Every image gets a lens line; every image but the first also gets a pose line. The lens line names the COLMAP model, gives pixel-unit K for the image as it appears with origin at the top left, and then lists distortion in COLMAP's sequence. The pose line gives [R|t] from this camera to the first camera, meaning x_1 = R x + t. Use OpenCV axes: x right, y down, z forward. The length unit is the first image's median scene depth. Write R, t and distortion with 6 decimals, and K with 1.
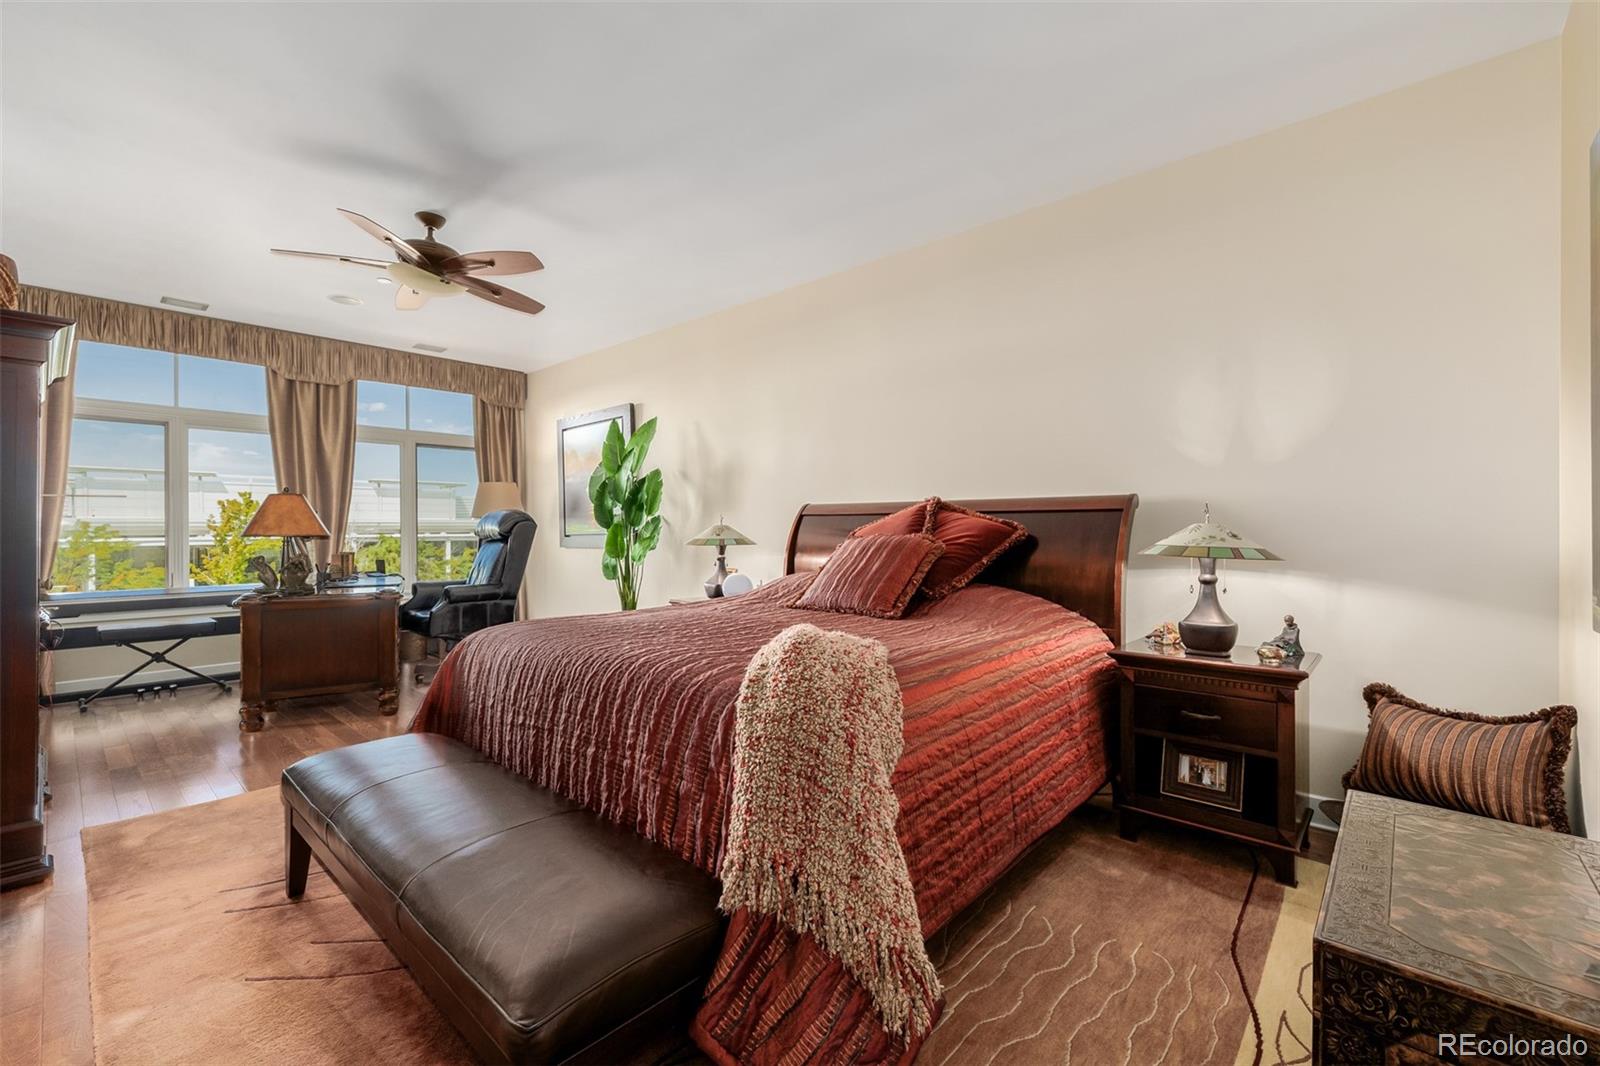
lens RADIAL K [[670.1, 0, 803.8], [0, 670.1, 532.6], [0, 0, 1]] dist [0.002829, -0.001622]
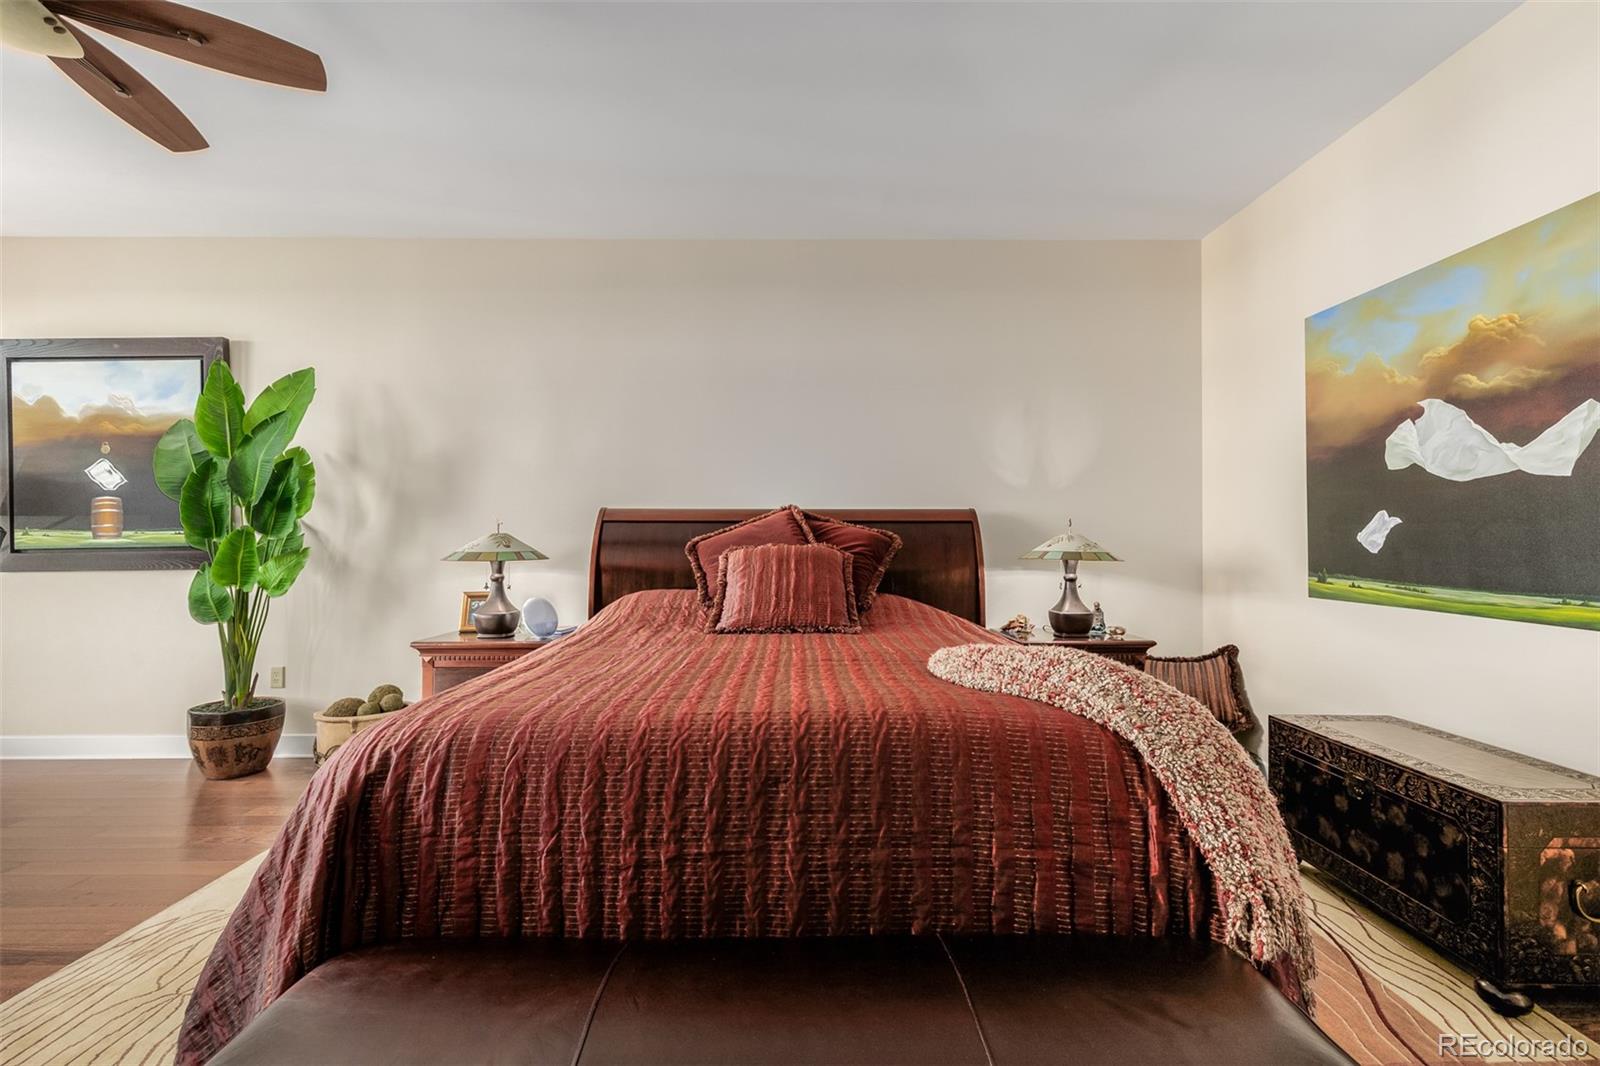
lens RADIAL K [[670.1, 0, 806.9], [0, 670.1, 529.9], [0, 0, 1]] dist [0.002829, -0.001622]
pose [[0.734161, 0.008880, 0.678917, -0.315425], [0.004373, 0.999832, -0.017806, -0.000543], [-0.678961, 0.016042, 0.733999, 0.196751]]
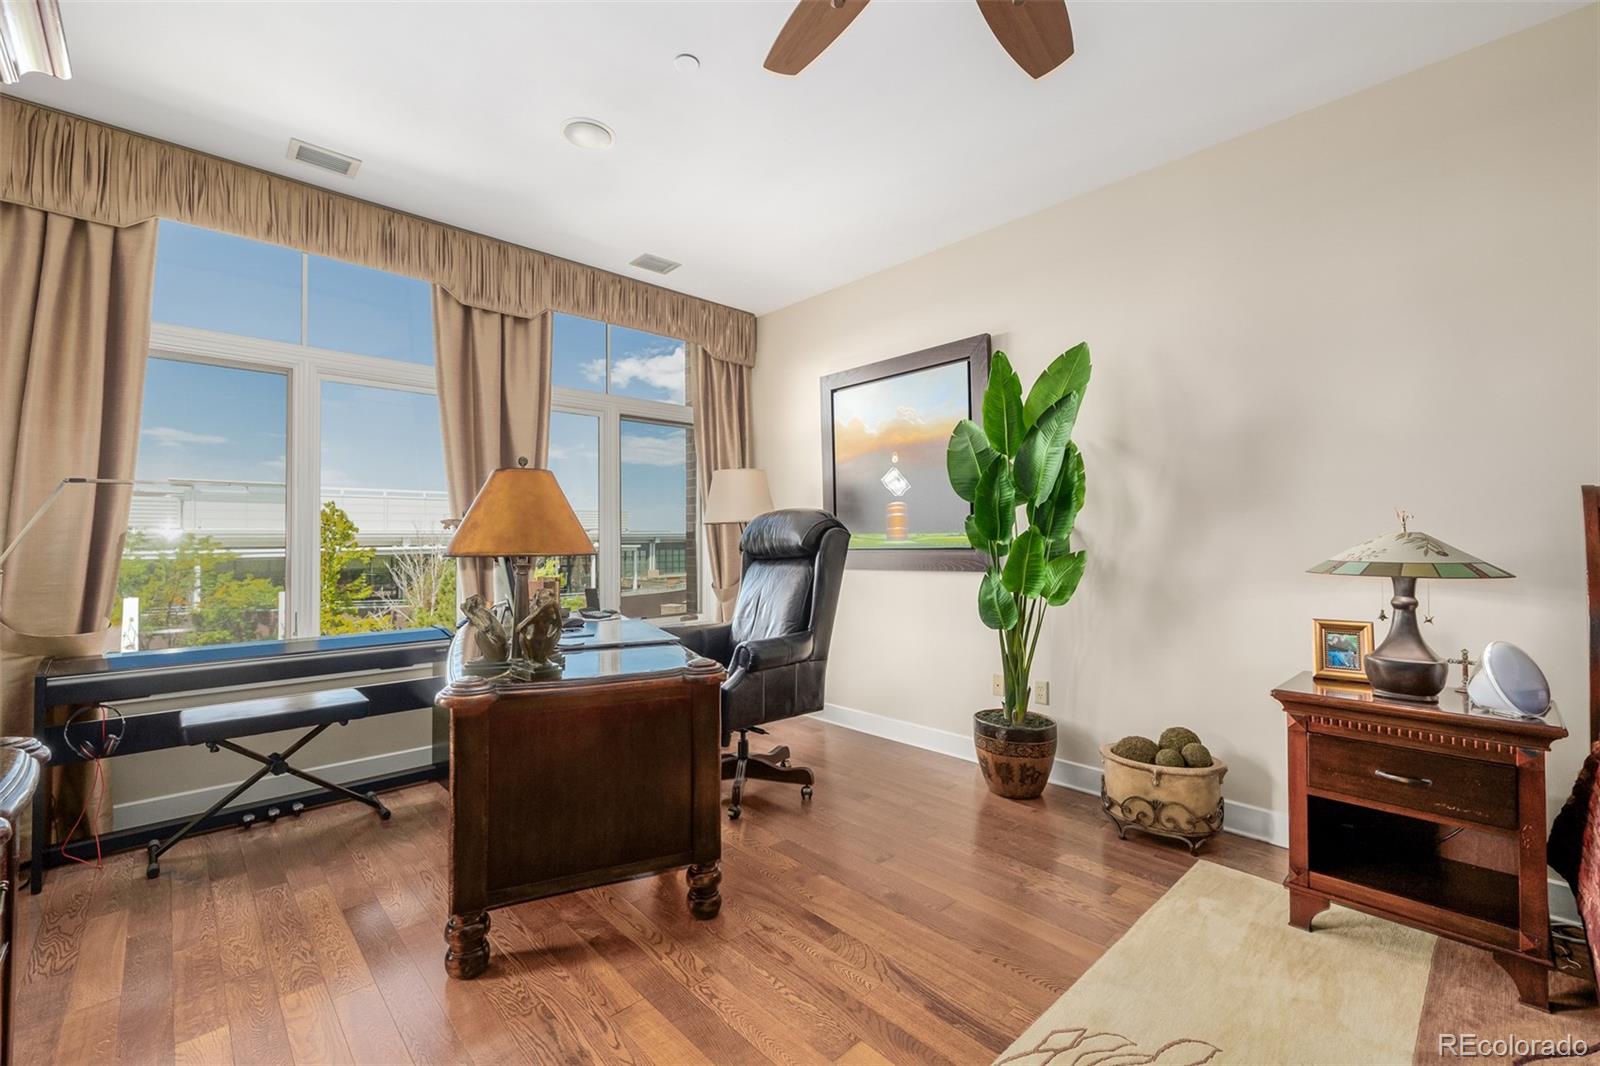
lens RADIAL K [[670.1, 0, 776.8], [0, 670.1, 536.1], [0, 0, 1]] dist [0.002829, -0.001622]
pose [[0.994453, 0.000770, -0.105178, -0.427797], [-0.002180, 0.999909, -0.013293, -0.001806], [0.105159, 0.013448, 0.994365, 0.423329]]
